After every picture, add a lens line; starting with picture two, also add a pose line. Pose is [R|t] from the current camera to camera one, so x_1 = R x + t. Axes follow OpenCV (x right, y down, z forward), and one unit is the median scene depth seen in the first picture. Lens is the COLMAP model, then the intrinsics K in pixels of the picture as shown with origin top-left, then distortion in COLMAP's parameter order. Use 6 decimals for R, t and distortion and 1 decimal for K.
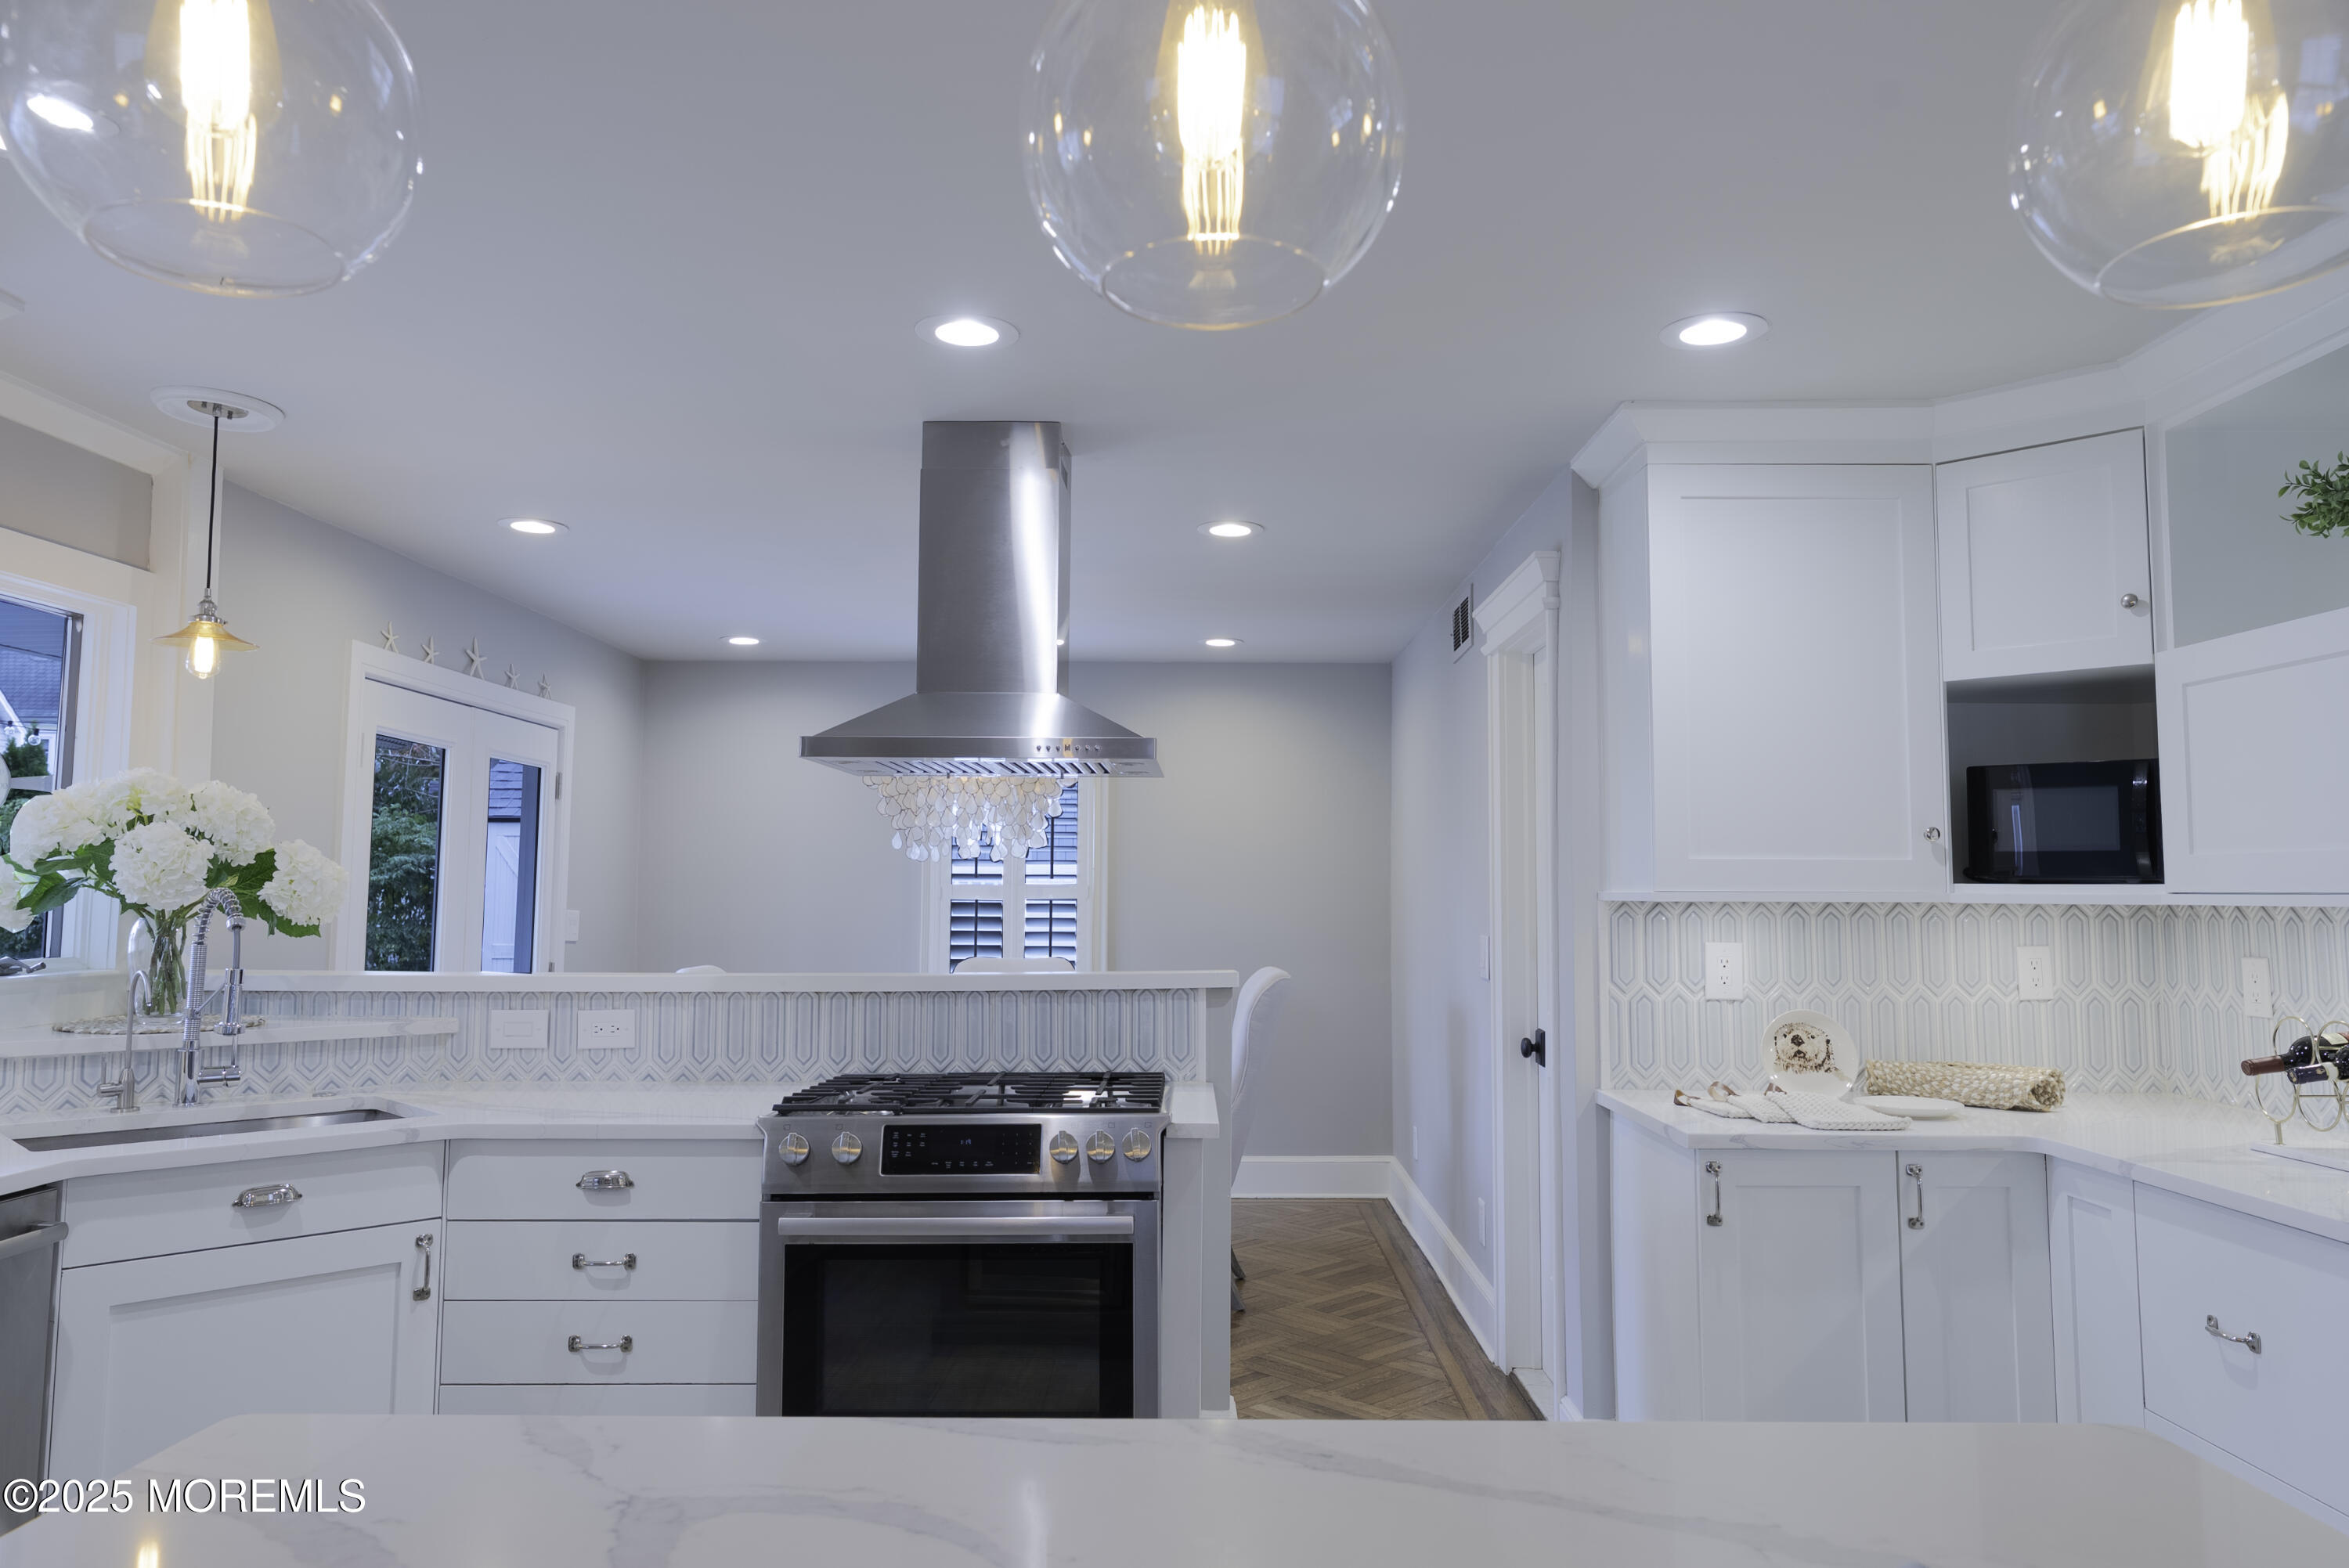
lens RADIAL K [[1555.8, 0, 1170.7], [0, 1555.8, 783.2], [0, 0, 1]] dist [0.001650, 0.003614]
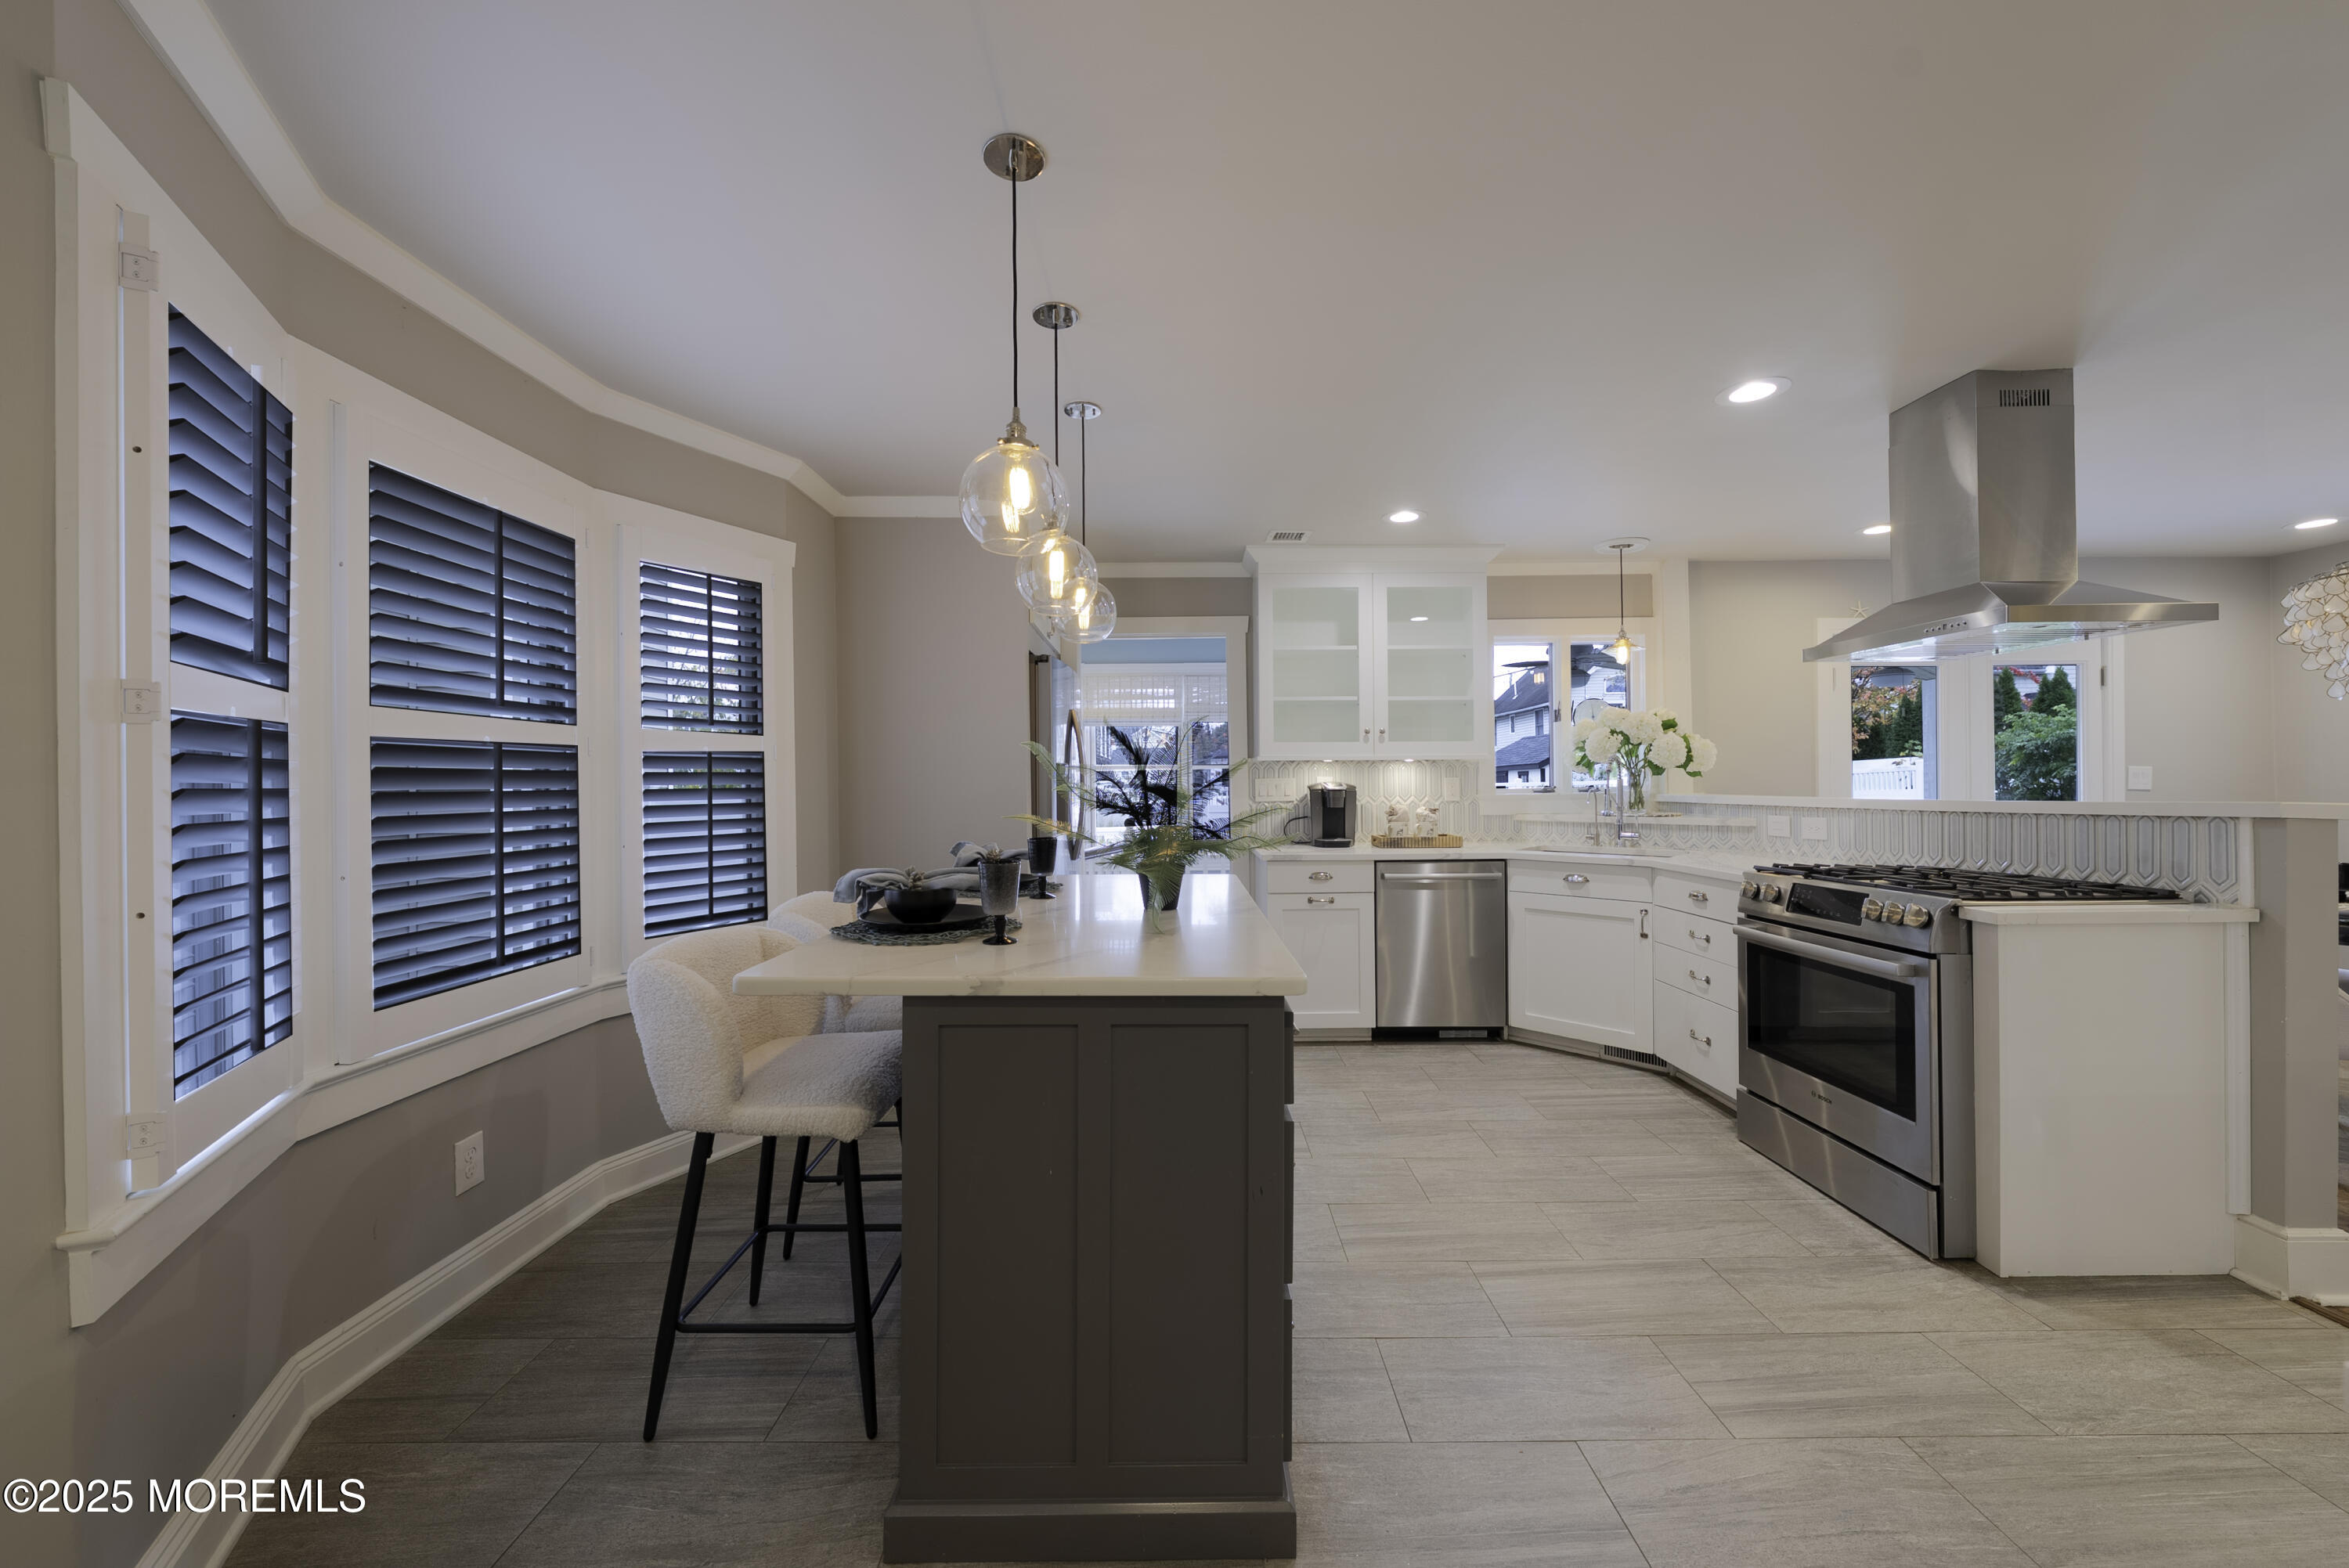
lens RADIAL K [[852.7, 0, 1182.1], [0, 852.7, 778.1], [0, 0, 1]] dist [-0.002429, 0.000198]
pose [[0.011956, -0.010434, -0.999874, 0.622121], [0.082281, 0.996565, -0.009415, 0.057290], [0.996537, -0.082158, 0.012773, 0.311025]]
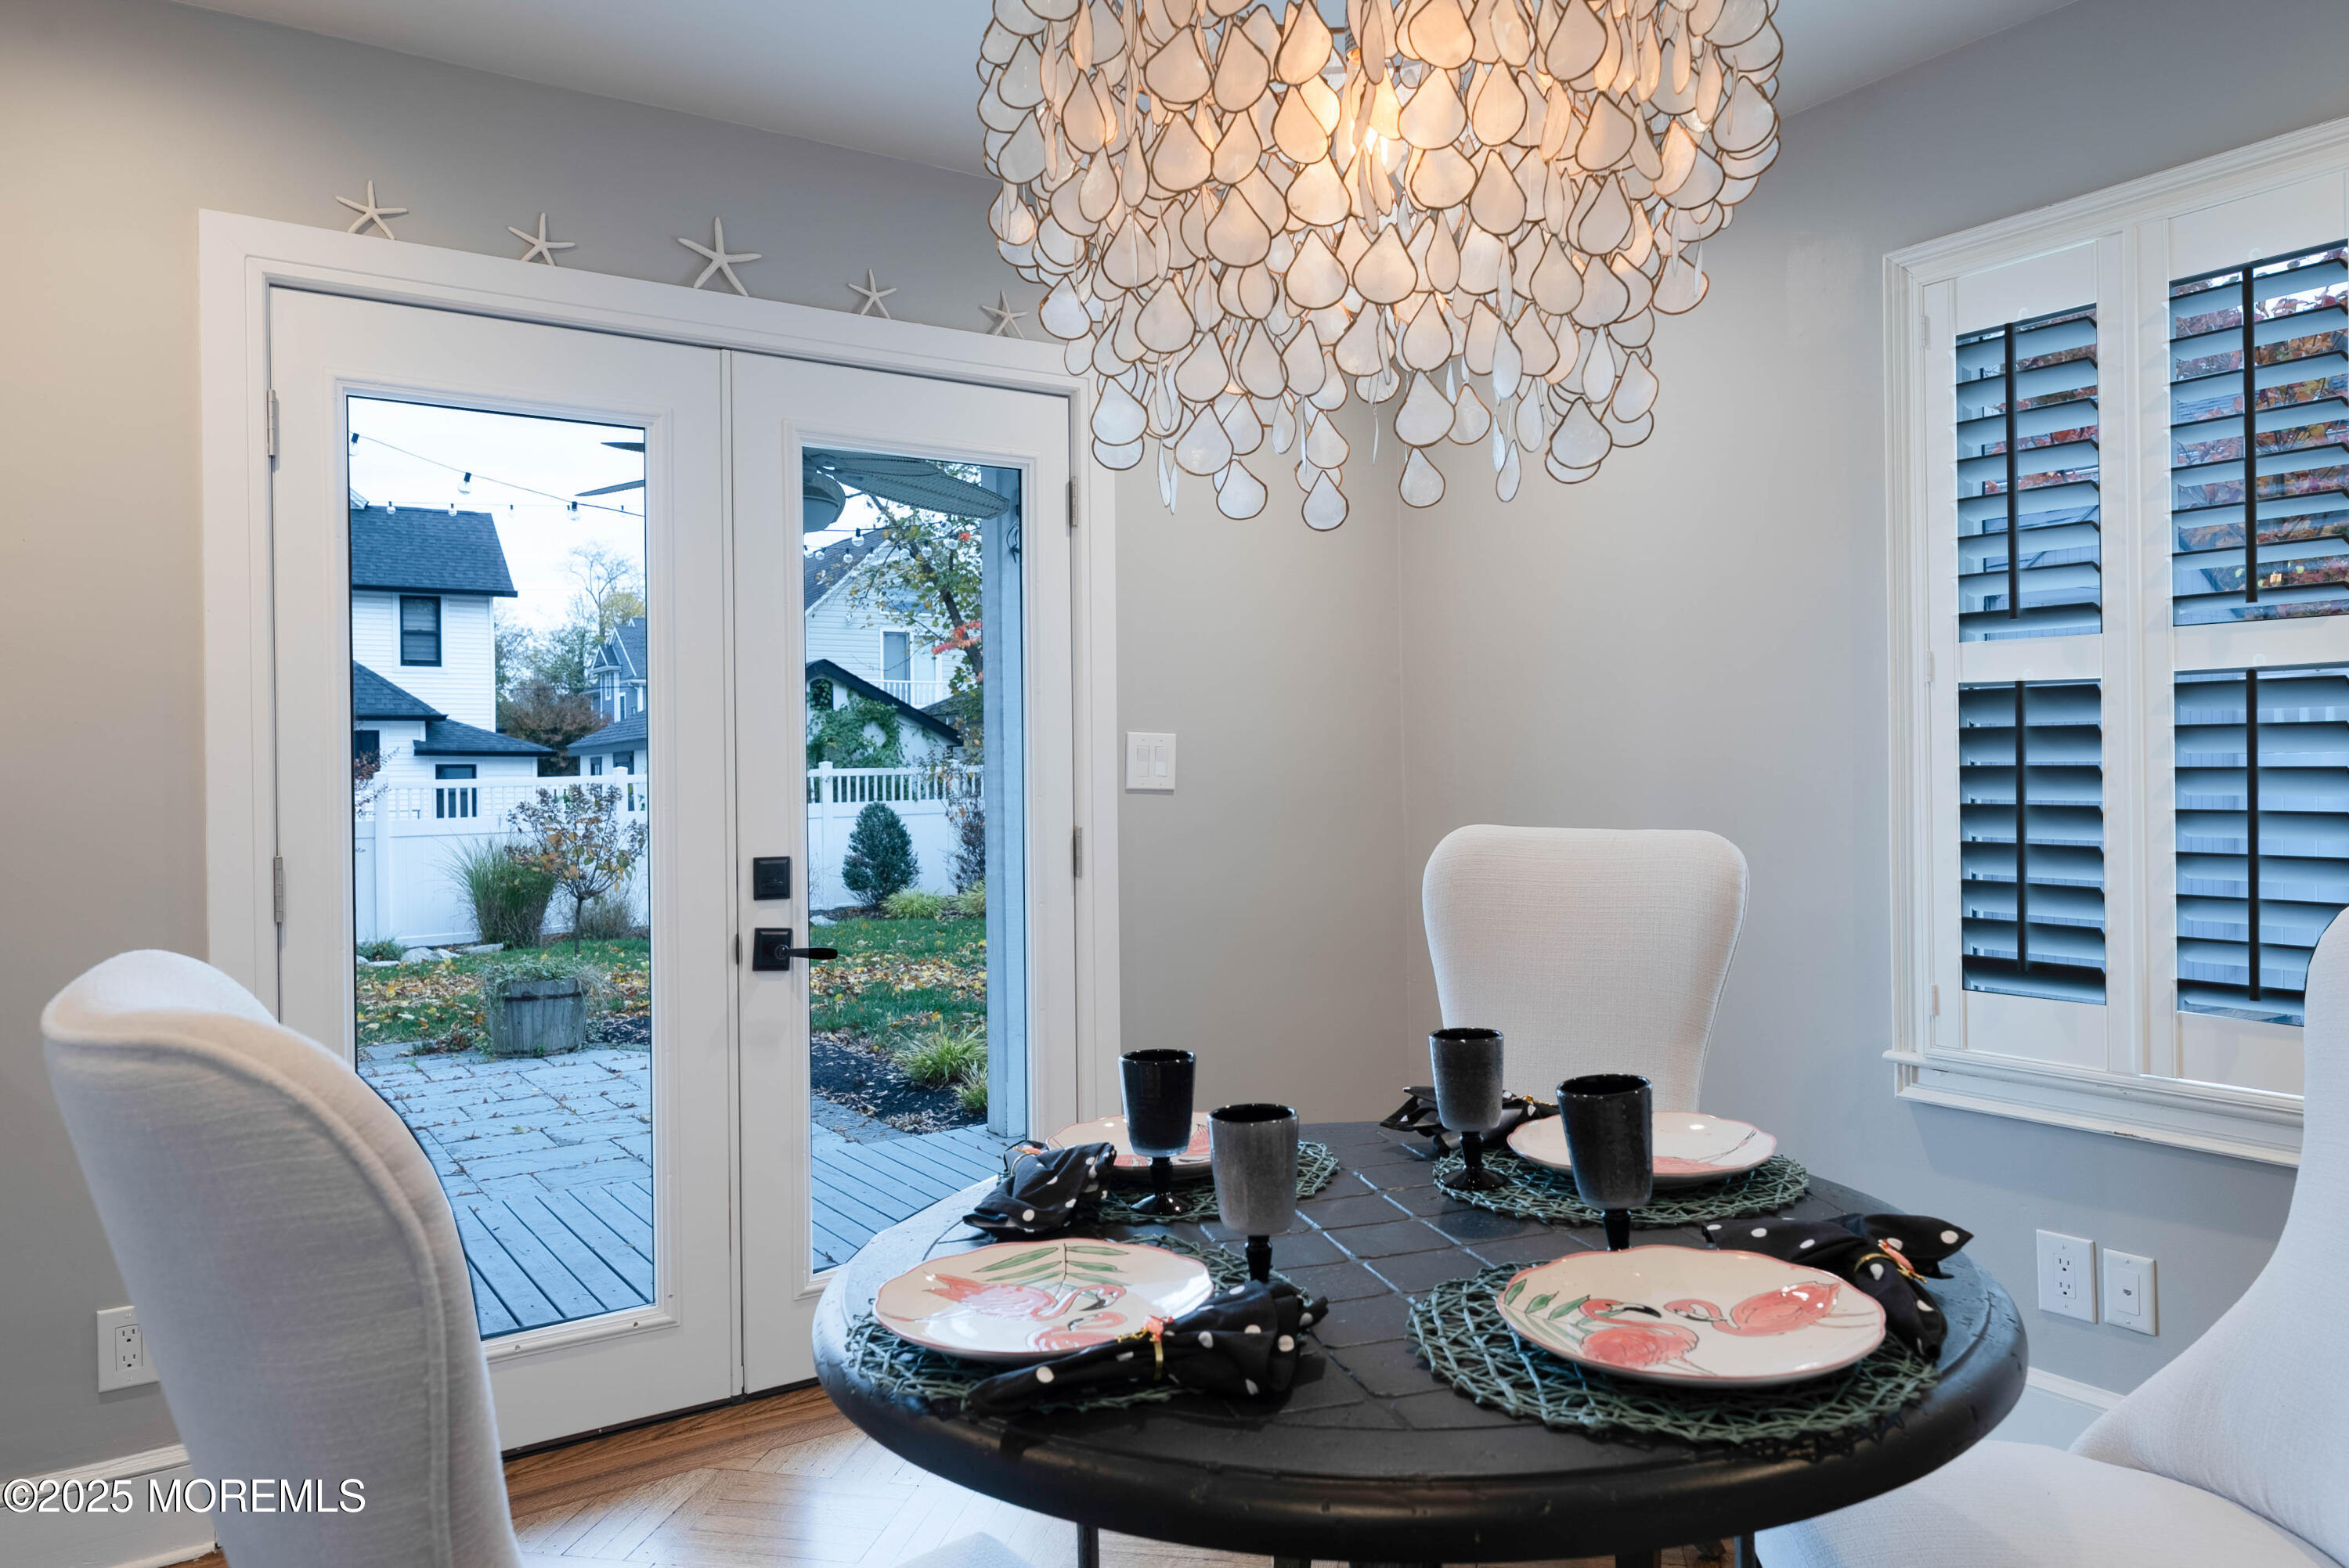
lens RADIAL K [[1585.5, 0, 1169.4], [0, 1585.5, 772.0], [0, 0, 1]] dist [0.003488, 0.000559]
pose [[0.566464, -0.008929, -0.824038, 0.136385], [0.077104, 0.996129, 0.042210, 0.133679], [0.820471, -0.087447, 0.564960, 1.278598]]
